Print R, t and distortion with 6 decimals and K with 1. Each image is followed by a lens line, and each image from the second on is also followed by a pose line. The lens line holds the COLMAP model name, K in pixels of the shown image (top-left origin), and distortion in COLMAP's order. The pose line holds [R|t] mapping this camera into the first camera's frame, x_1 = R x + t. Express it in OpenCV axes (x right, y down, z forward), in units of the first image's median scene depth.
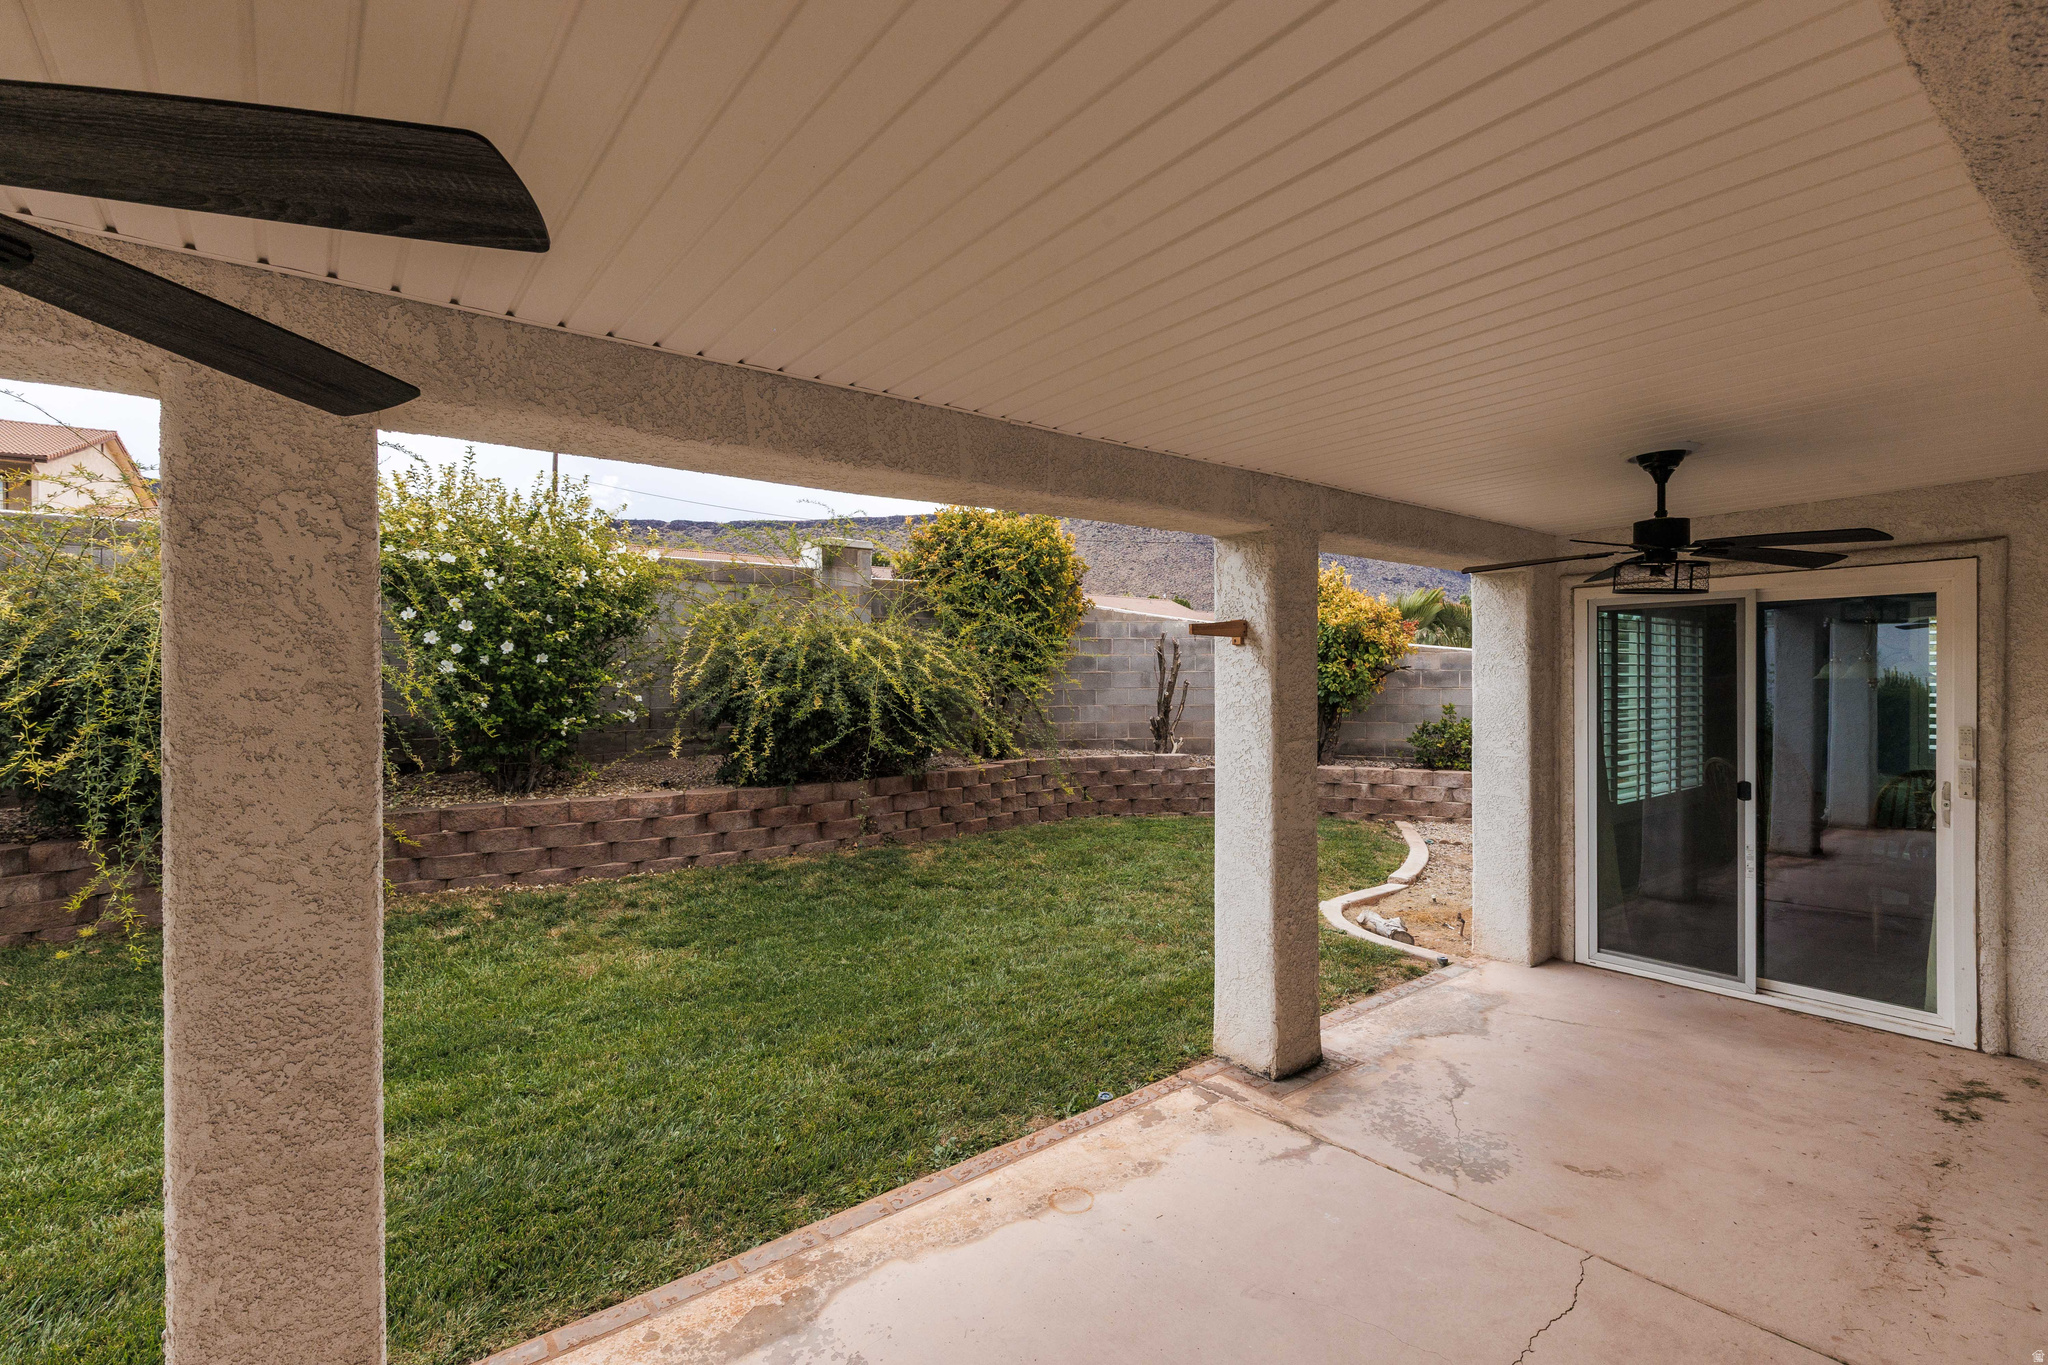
lens RADIAL K [[922.6, 0, 1035.0], [0, 922.6, 683.1], [0, 0, 1]] dist [-0.002994, 0.000745]
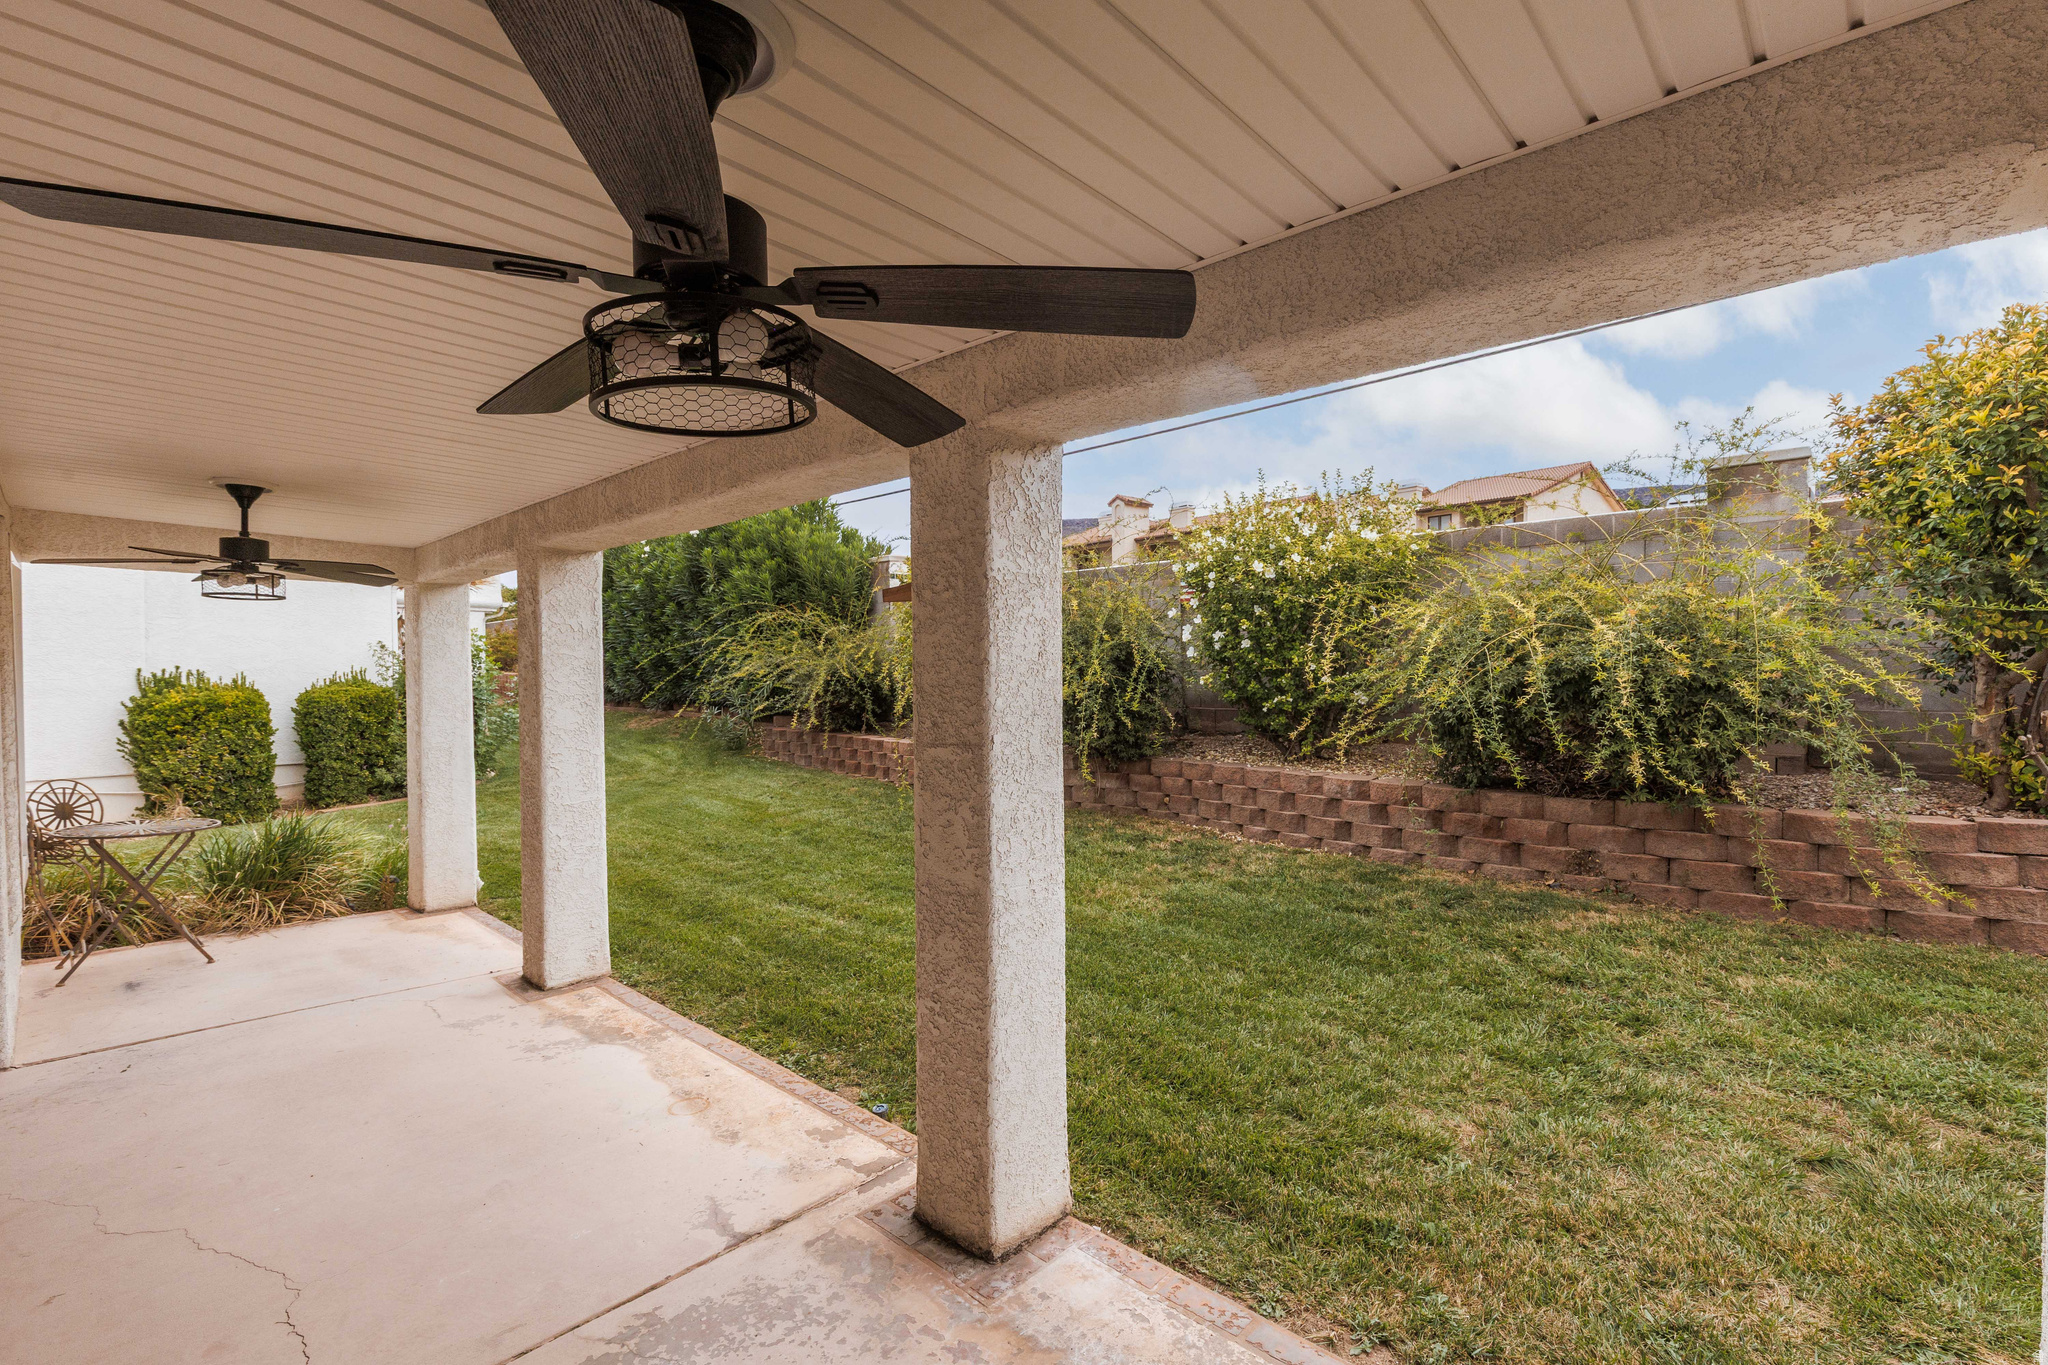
lens RADIAL K [[922.6, 0, 1035.0], [0, 922.6, 683.1], [0, 0, 1]] dist [-0.002994, 0.000745]
pose [[0.154265, 0.021210, -0.987802, 0.977659], [-0.003666, 0.999775, 0.020895, 0.001832], [0.988023, 0.000398, 0.154308, 0.983995]]
